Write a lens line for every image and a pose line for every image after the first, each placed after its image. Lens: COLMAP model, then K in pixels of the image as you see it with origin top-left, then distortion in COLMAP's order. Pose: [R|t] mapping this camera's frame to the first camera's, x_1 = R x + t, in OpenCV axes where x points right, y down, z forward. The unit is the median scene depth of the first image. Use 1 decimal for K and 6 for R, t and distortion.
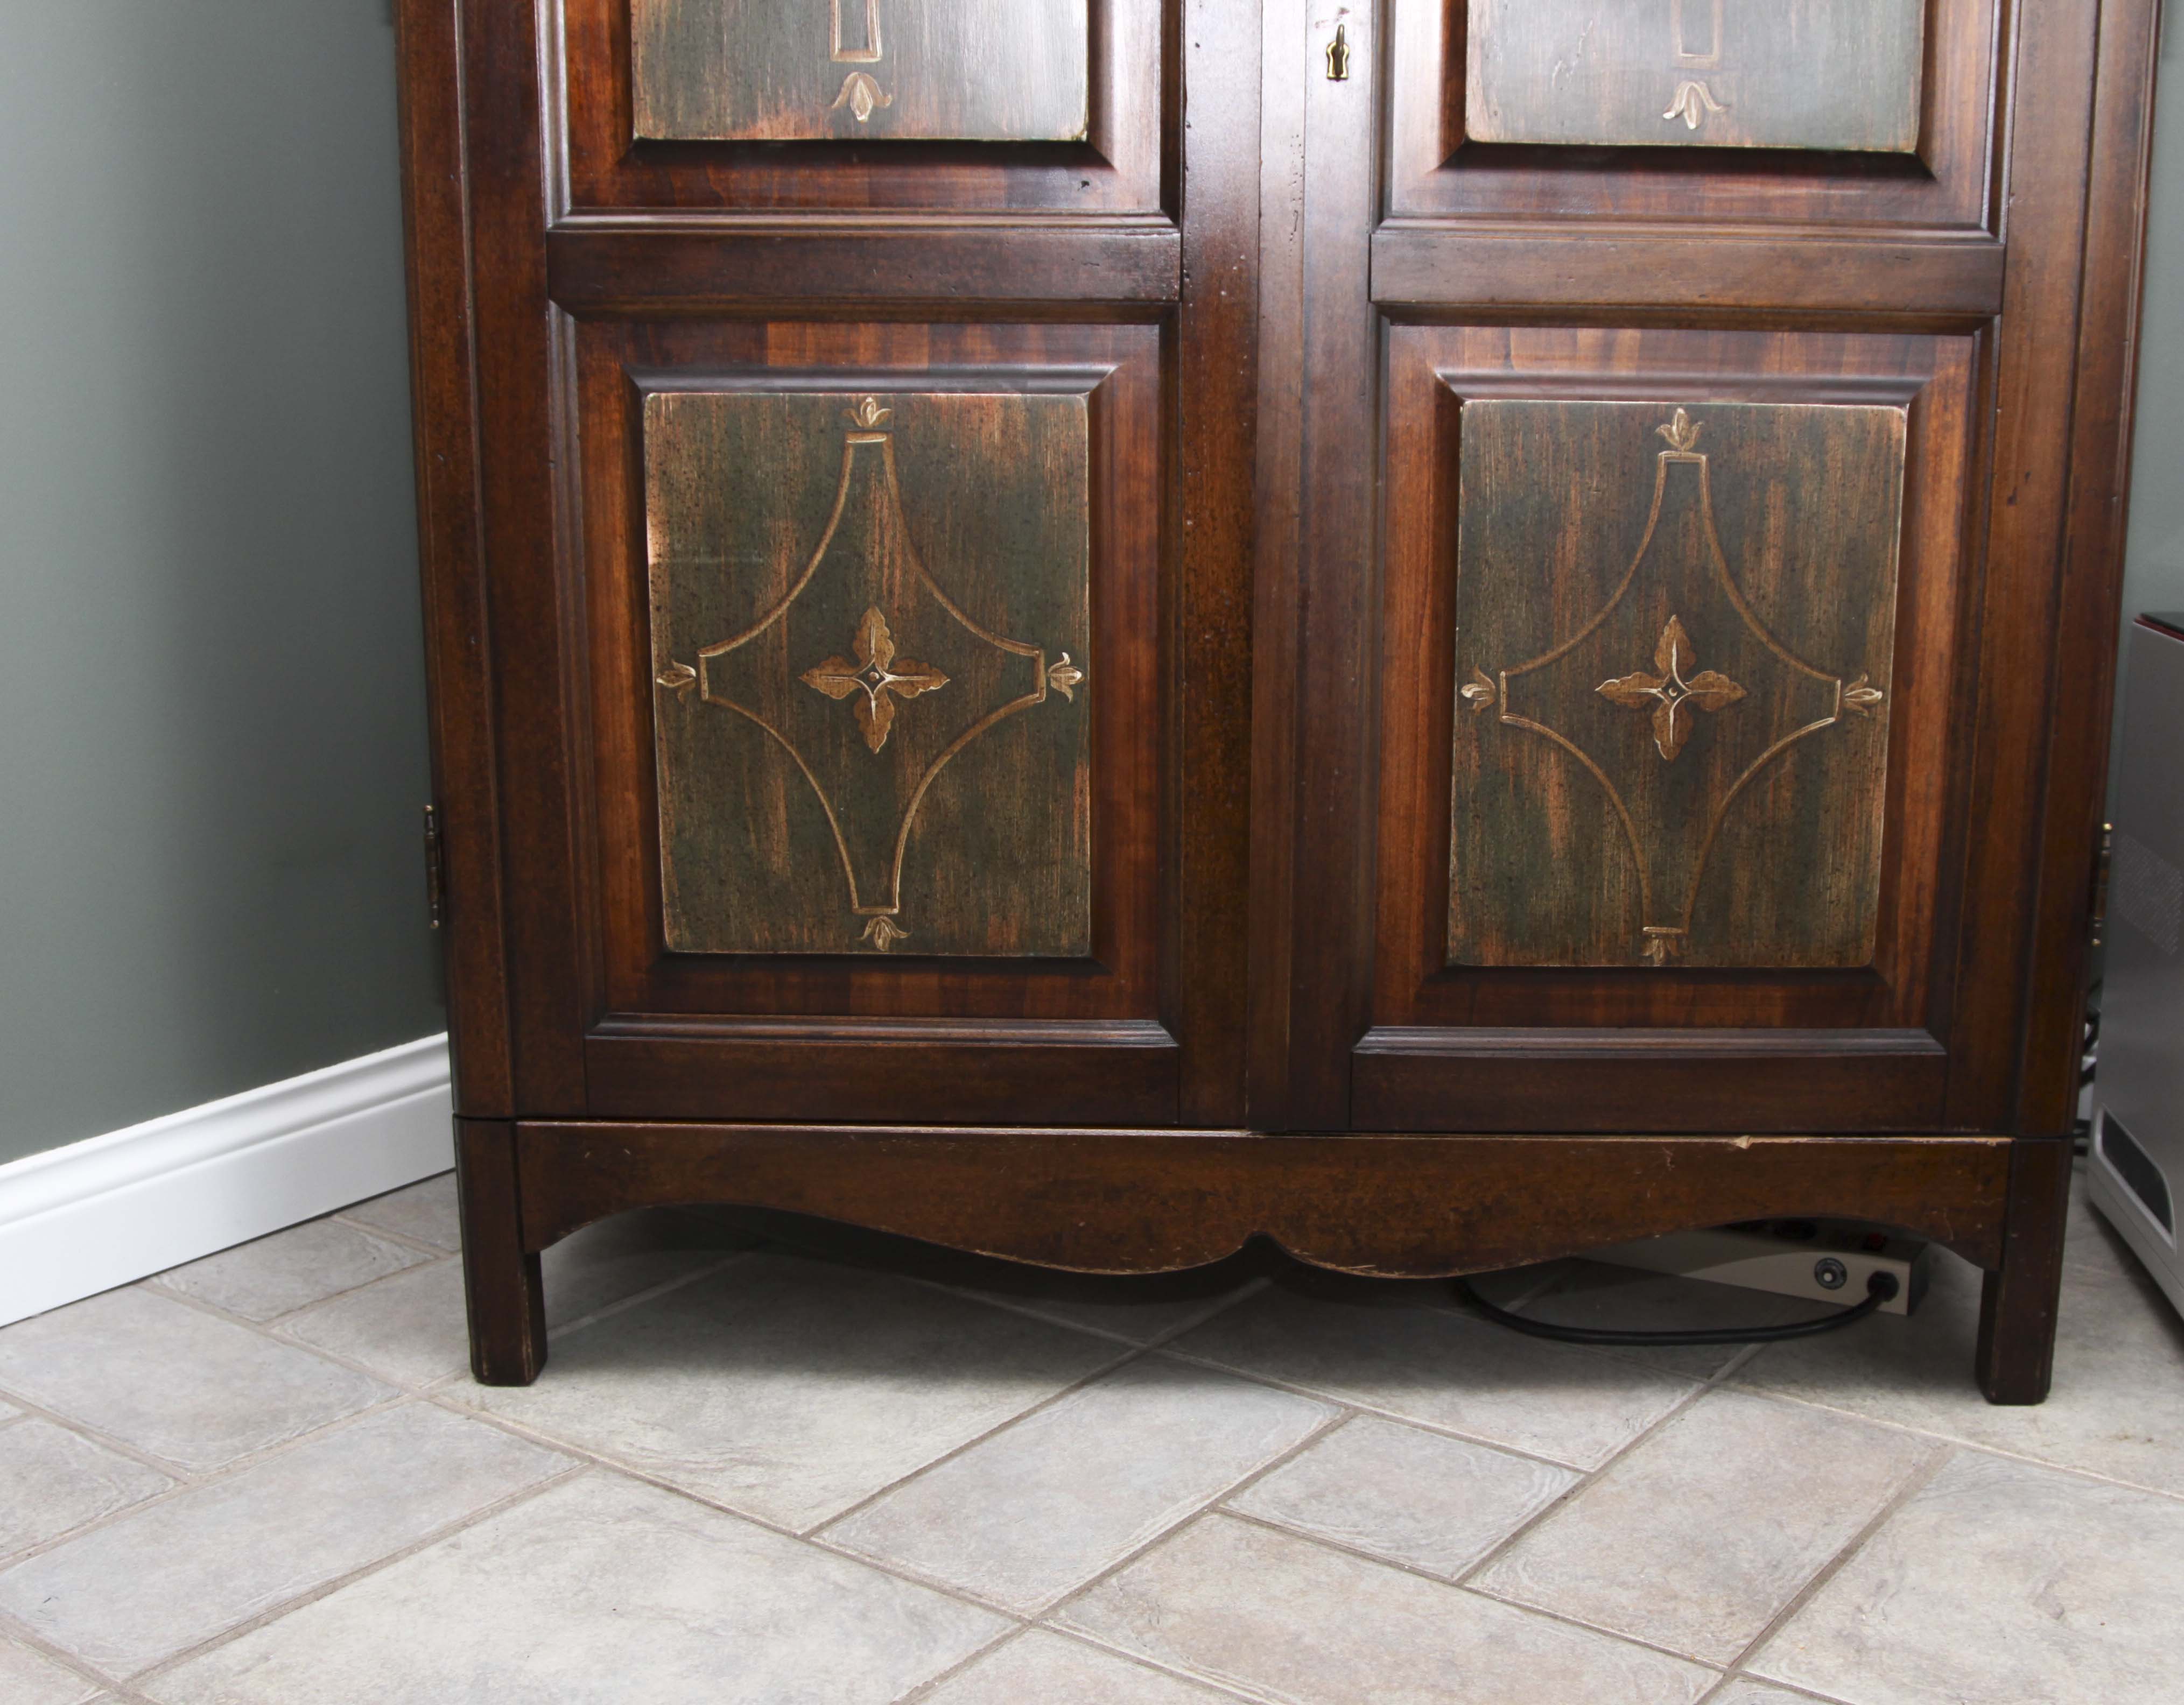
lens RADIAL K [[2556.2, 0, 1236.5], [0, 2556.2, 849.8], [0, 0, 1]] dist [-0.122733, 0.000000]
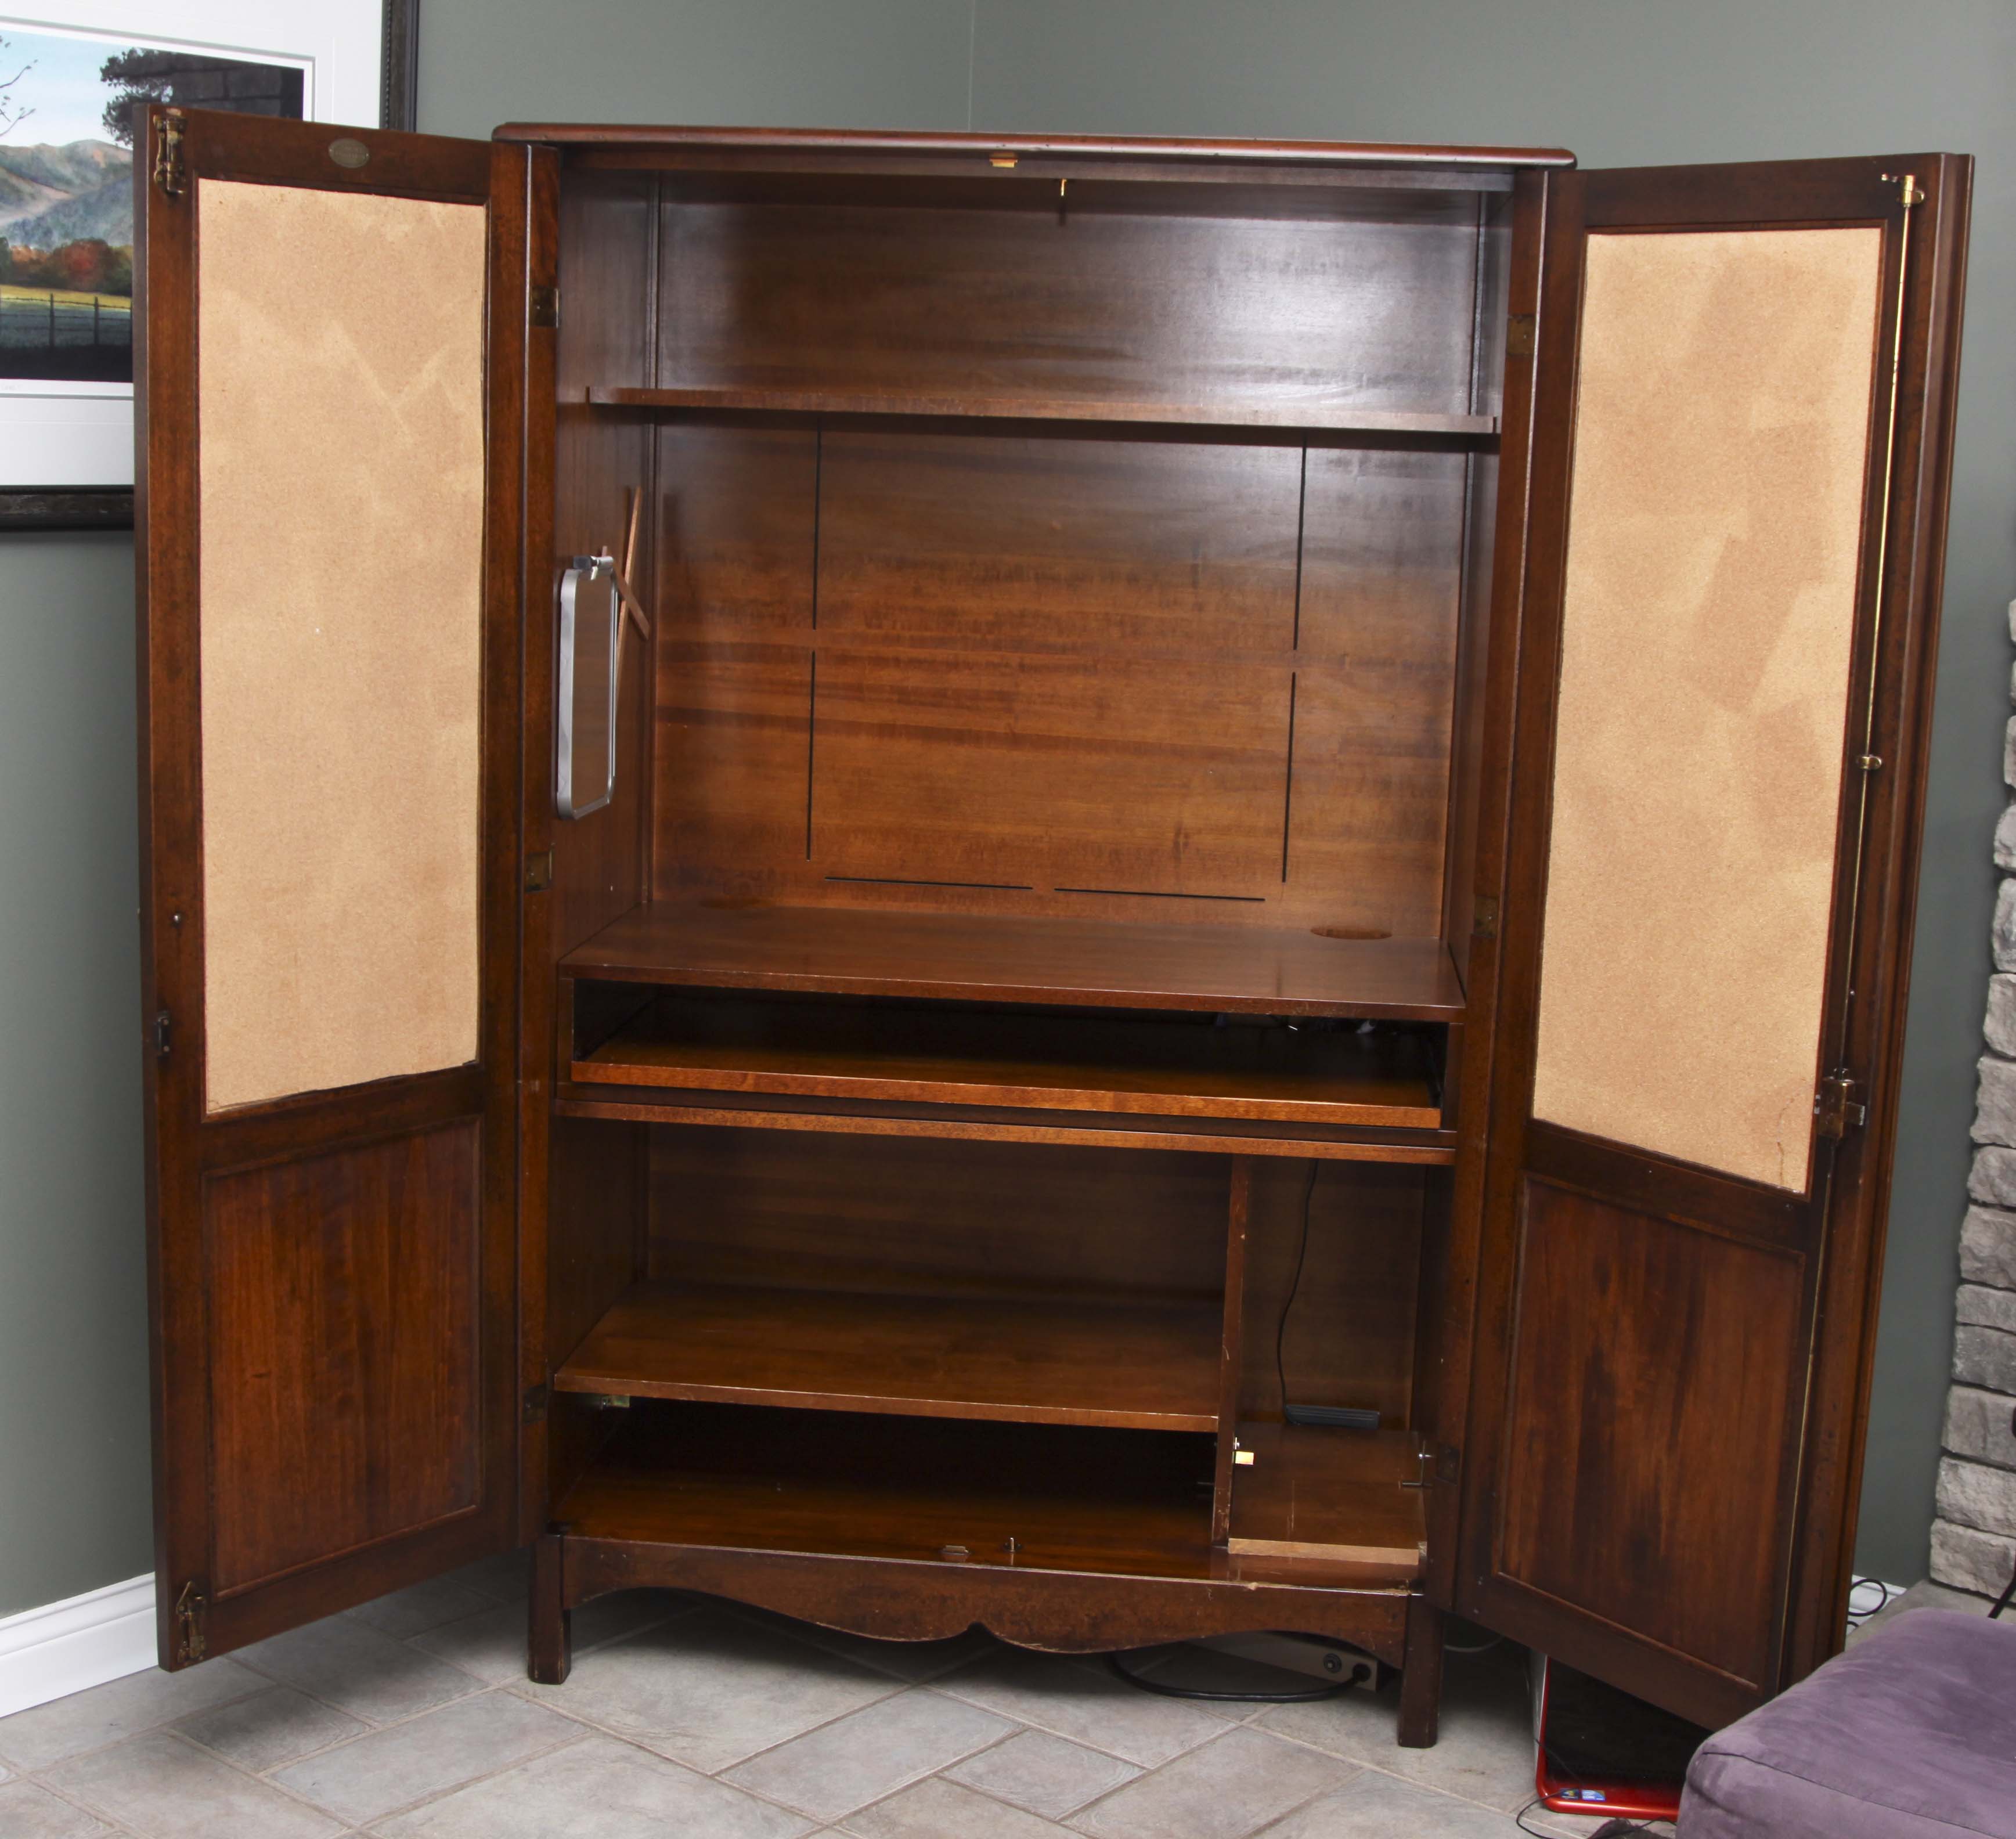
lens RADIAL K [[2733.4, 0, 1014.2], [0, 2733.4, 915.7], [0, 0, 1]] dist [-0.134913, 0.000000]
pose [[0.996390, 0.037726, -0.076055, 0.167120], [-0.043779, 0.995869, -0.079549, -0.197883], [0.072740, 0.082592, 0.993925, -0.945775]]
